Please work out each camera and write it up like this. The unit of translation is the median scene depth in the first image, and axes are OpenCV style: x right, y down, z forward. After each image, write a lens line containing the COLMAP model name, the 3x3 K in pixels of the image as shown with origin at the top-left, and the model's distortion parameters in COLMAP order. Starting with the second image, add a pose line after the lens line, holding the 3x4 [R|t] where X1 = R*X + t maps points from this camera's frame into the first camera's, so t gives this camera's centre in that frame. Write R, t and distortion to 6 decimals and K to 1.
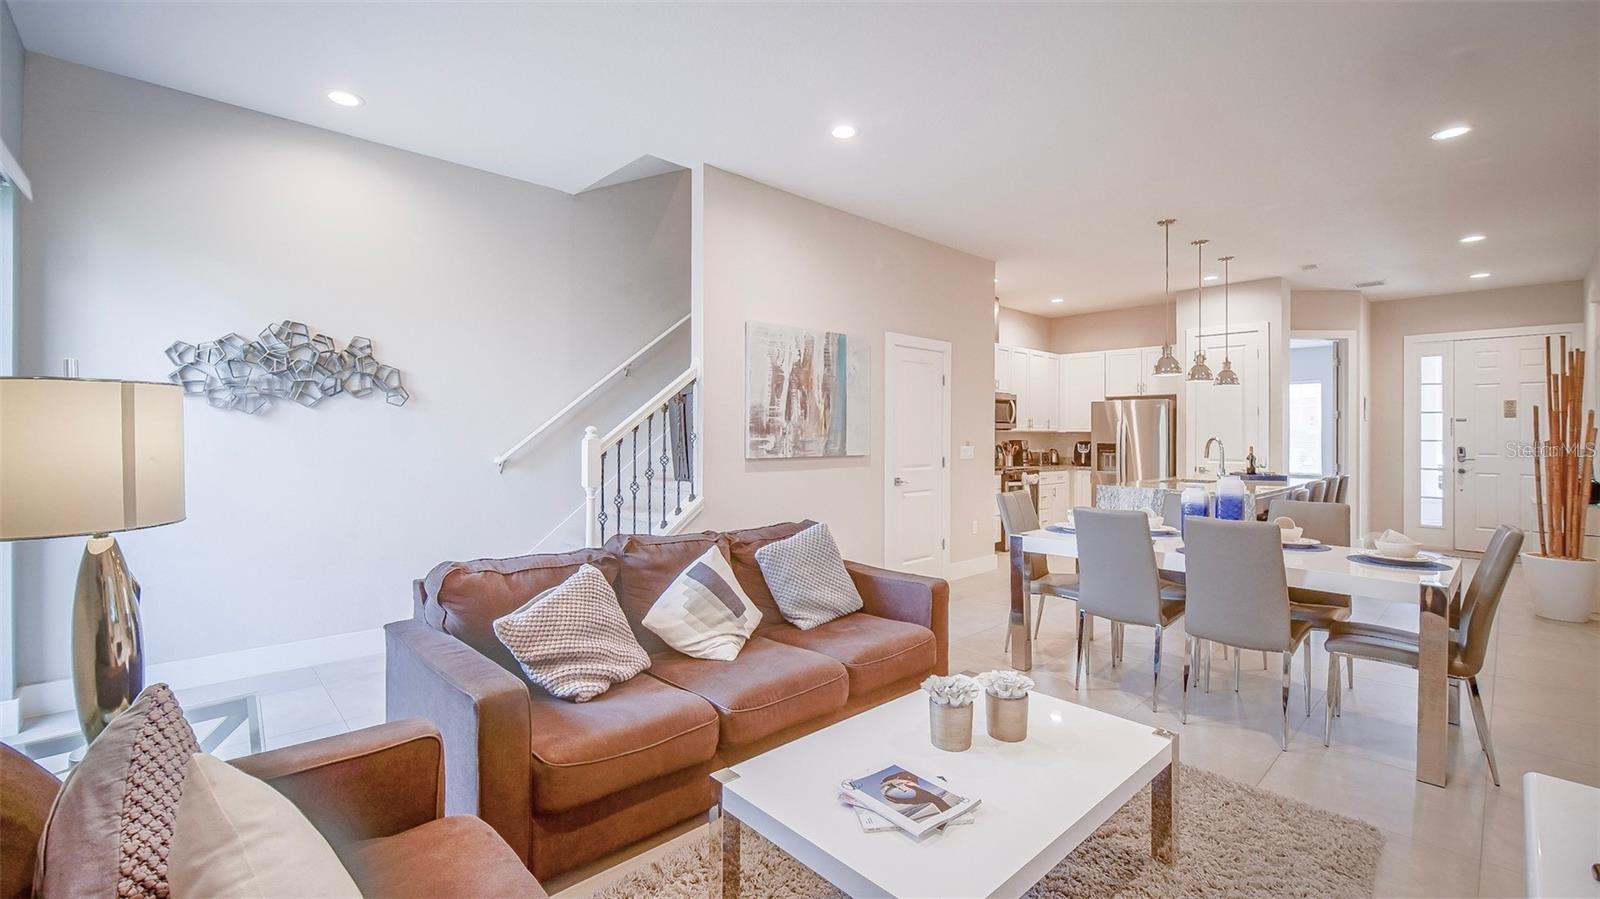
lens RADIAL K [[683.5, 0, 801.2], [0, 683.5, 429.1], [0, 0, 1]] dist [0.000962, -0.000113]
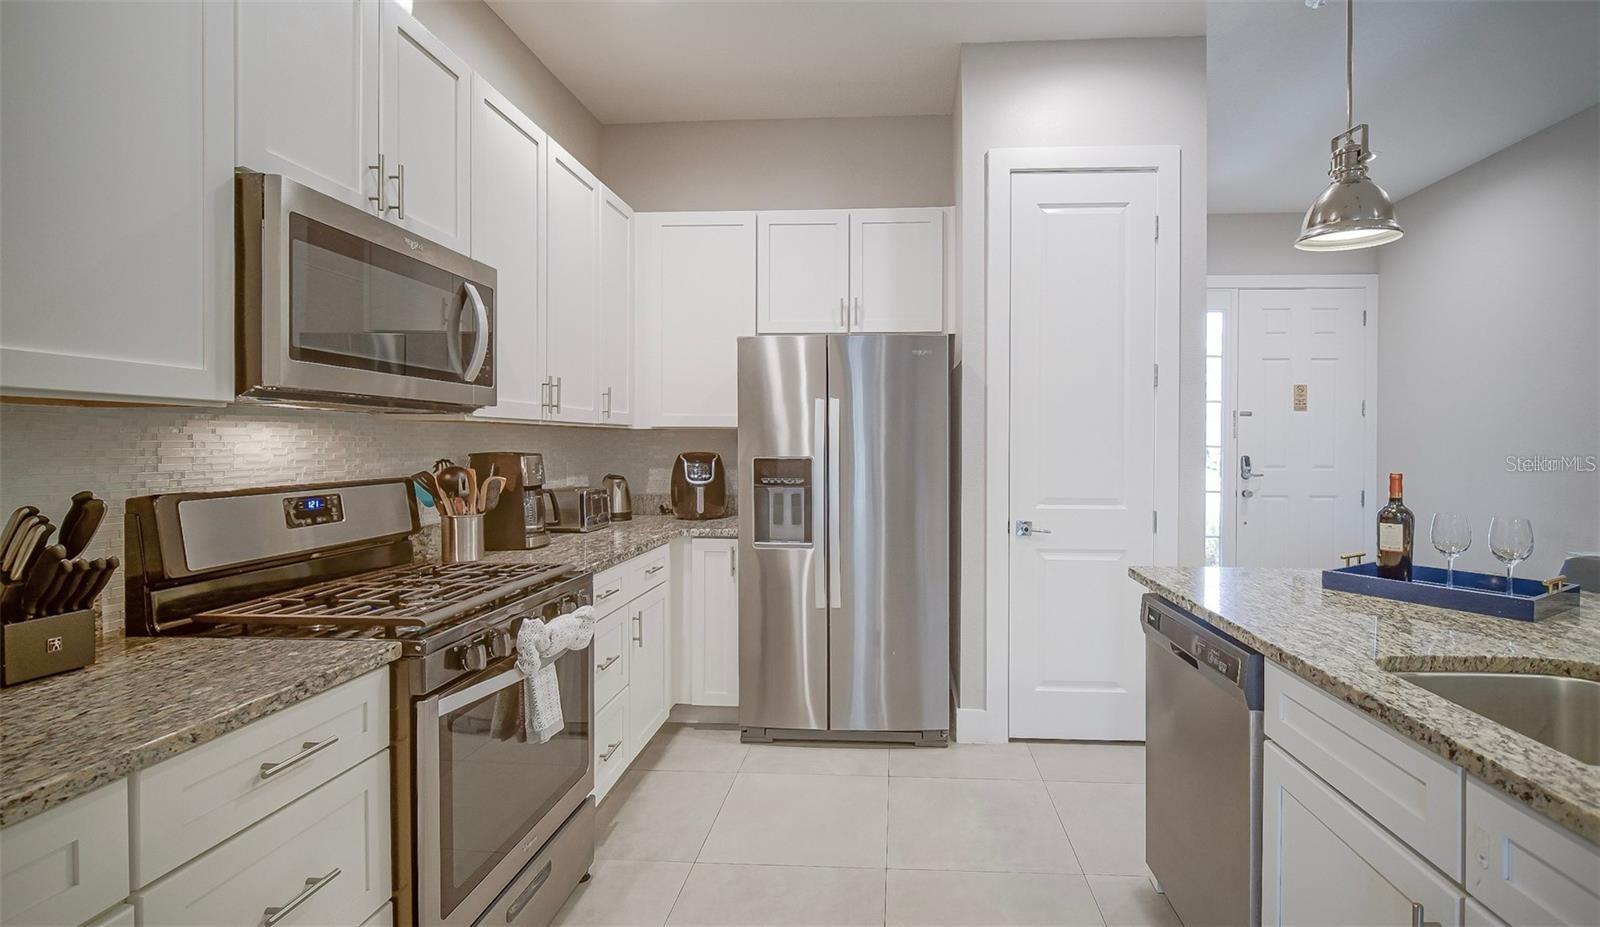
lens RADIAL K [[704.8, 0, 871.9], [0, 704.8, 454.2], [0, 0, 1]] dist [0.000278, 0.000024]
pose [[0.716367, -0.014100, 0.697581, 0.274503], [-0.005491, 0.999651, 0.025844, 0.010371], [-0.697702, -0.022344, 0.716040, 0.847054]]
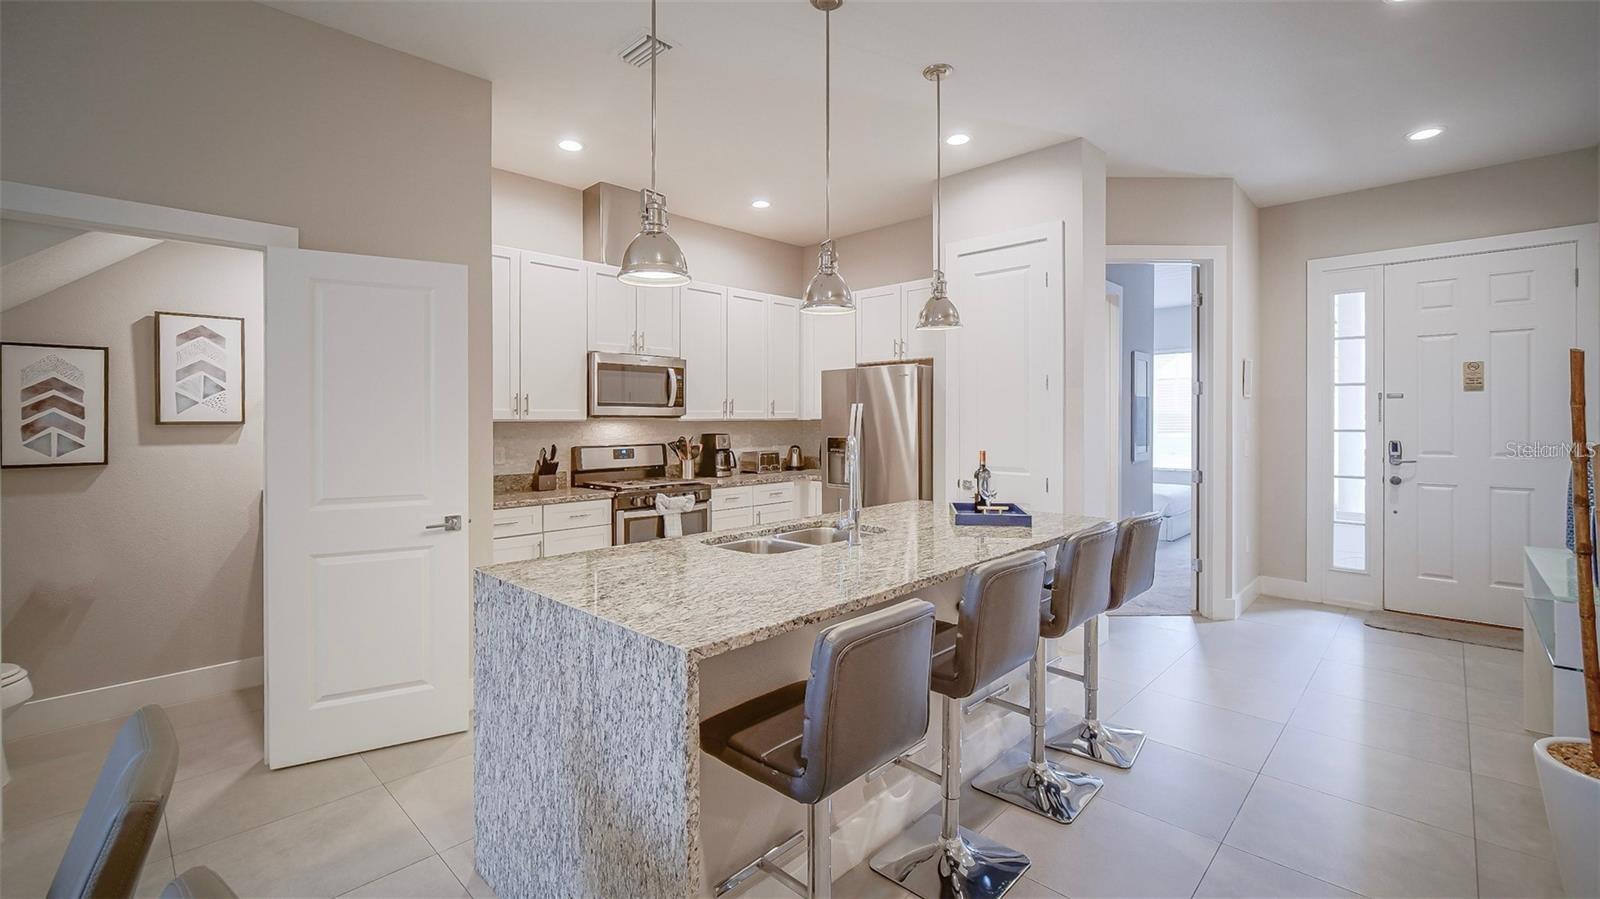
lens RADIAL K [[689.7, 0, 790.4], [0, 689.7, 416.5], [0, 0, 1]] dist [-0.002622, 0.000069]
pose [[0.999054, -0.008077, 0.042718, 0.444719], [0.007804, 0.999948, 0.006563, -0.003645], [-0.042769, -0.006224, 0.999066, 0.455864]]
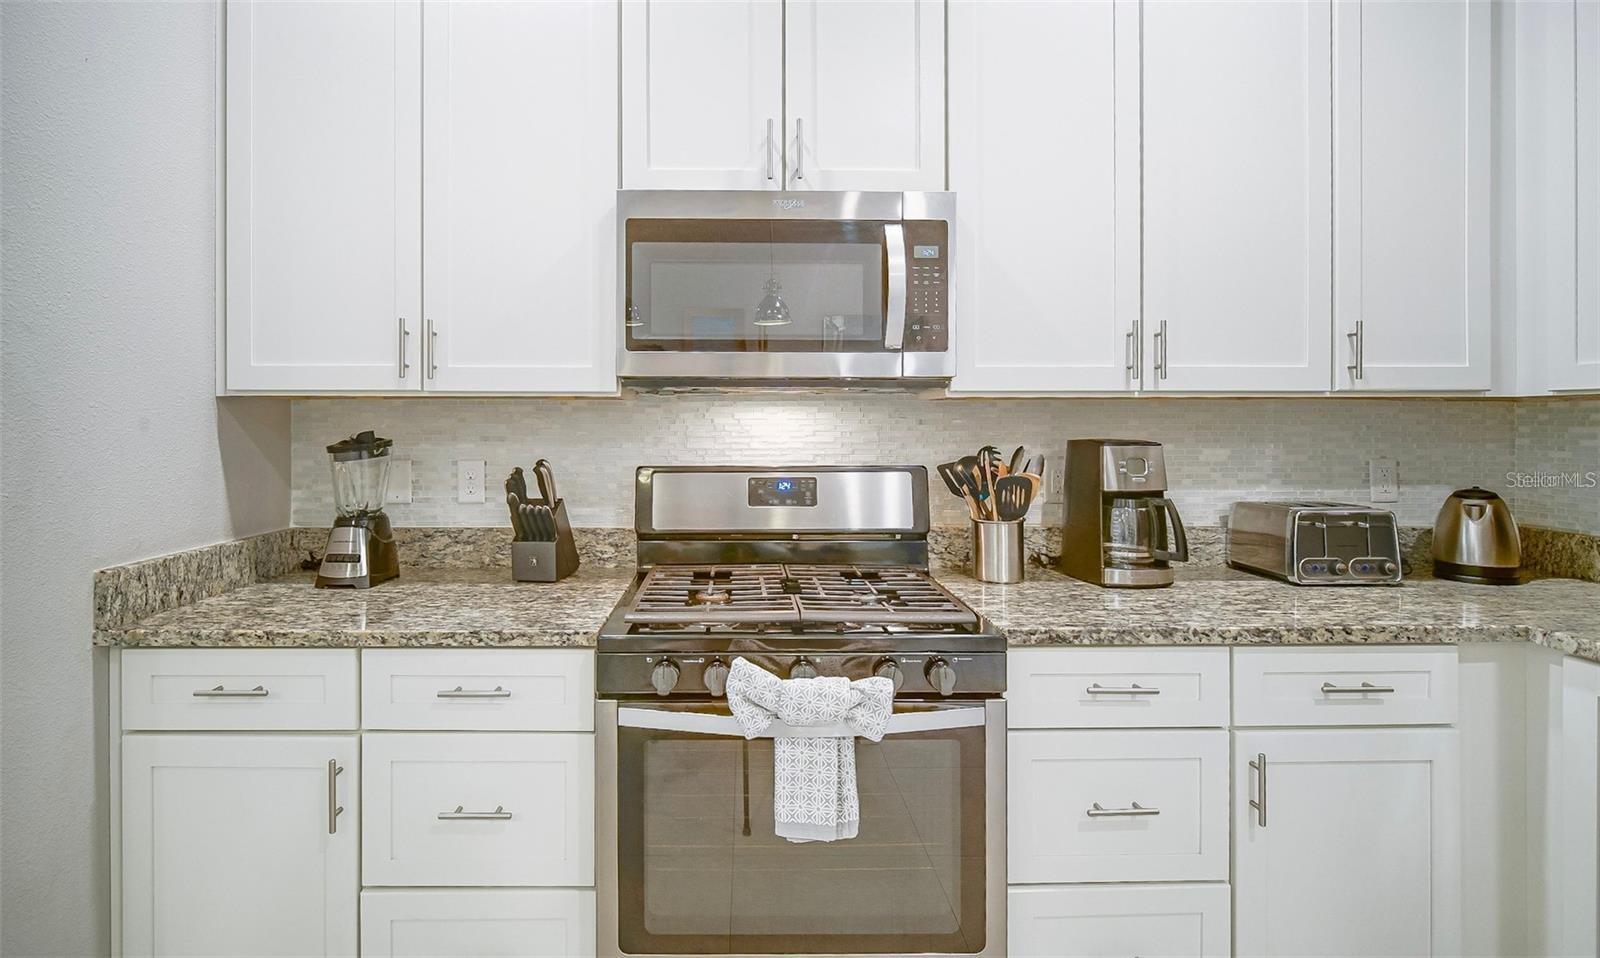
lens RADIAL K [[752.3, 0, 729.7], [0, 752.3, 418.5], [0, 0, 1]] dist [-0.000217, 0.000122]
pose [[0.735058, -0.009978, -0.677930, 0.474328], [0.009748, 0.999944, -0.004149, 0.012151], [0.677934, -0.003558, 0.735114, 0.948463]]
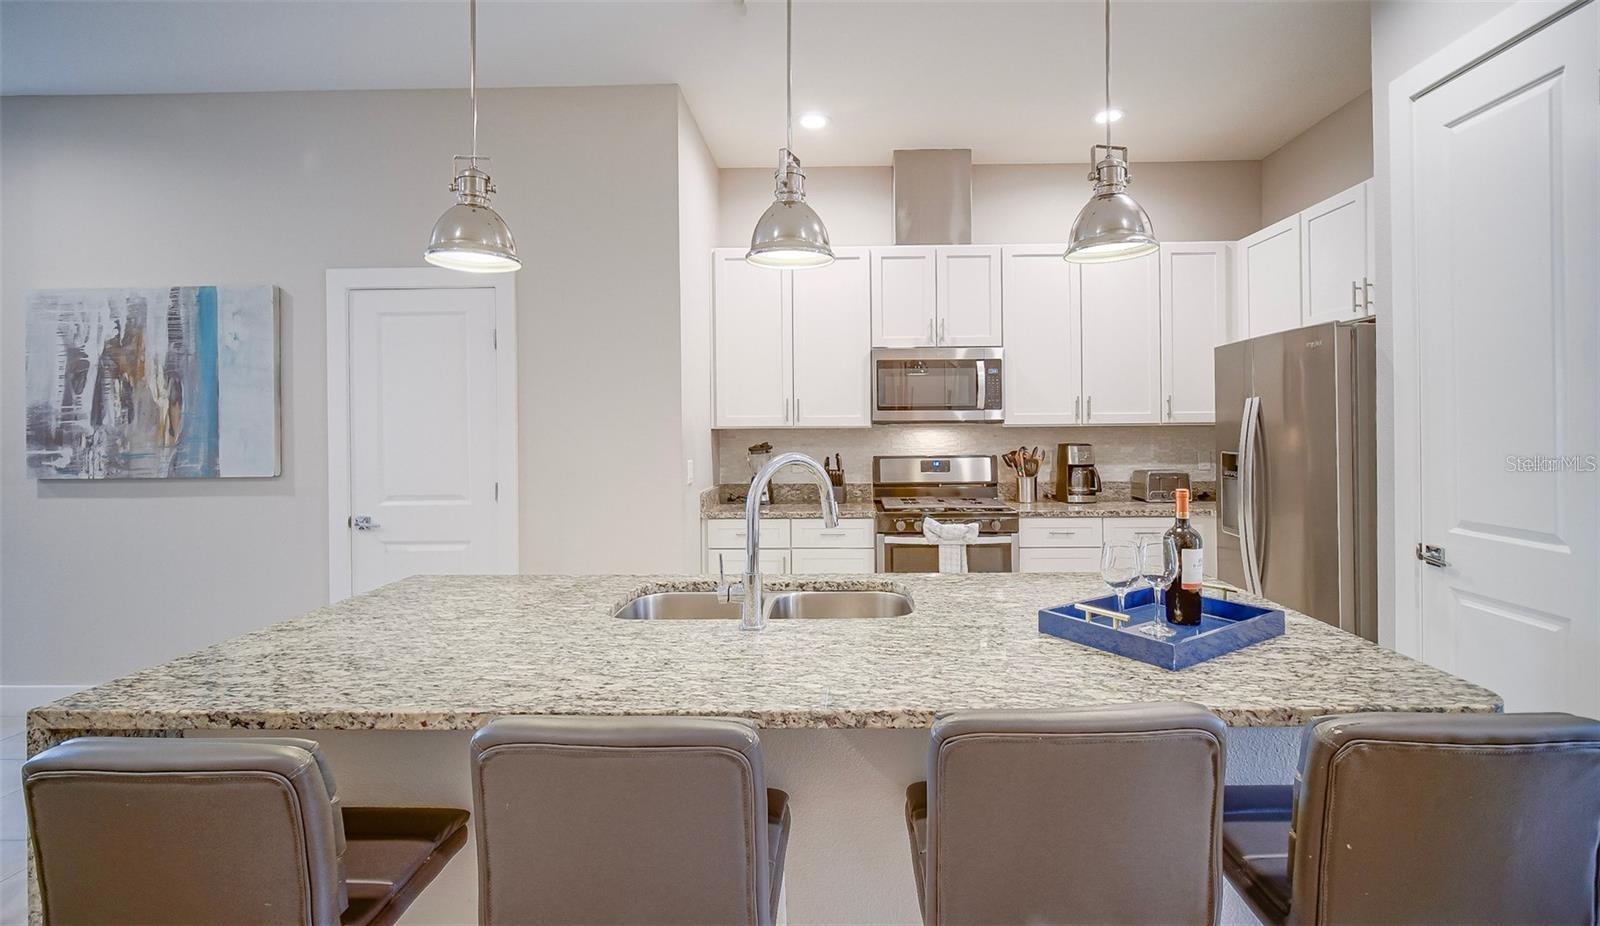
lens RADIAL K [[726.5, 0, 823.9], [0, 726.5, 423.1], [0, 0, 1]] dist [-0.001260, -0.000227]
pose [[0.712824, -0.014096, -0.701201, 0.670304], [0.018258, 0.999832, -0.001538, -0.000051], [0.701105, -0.011707, 0.712962, 0.654492]]
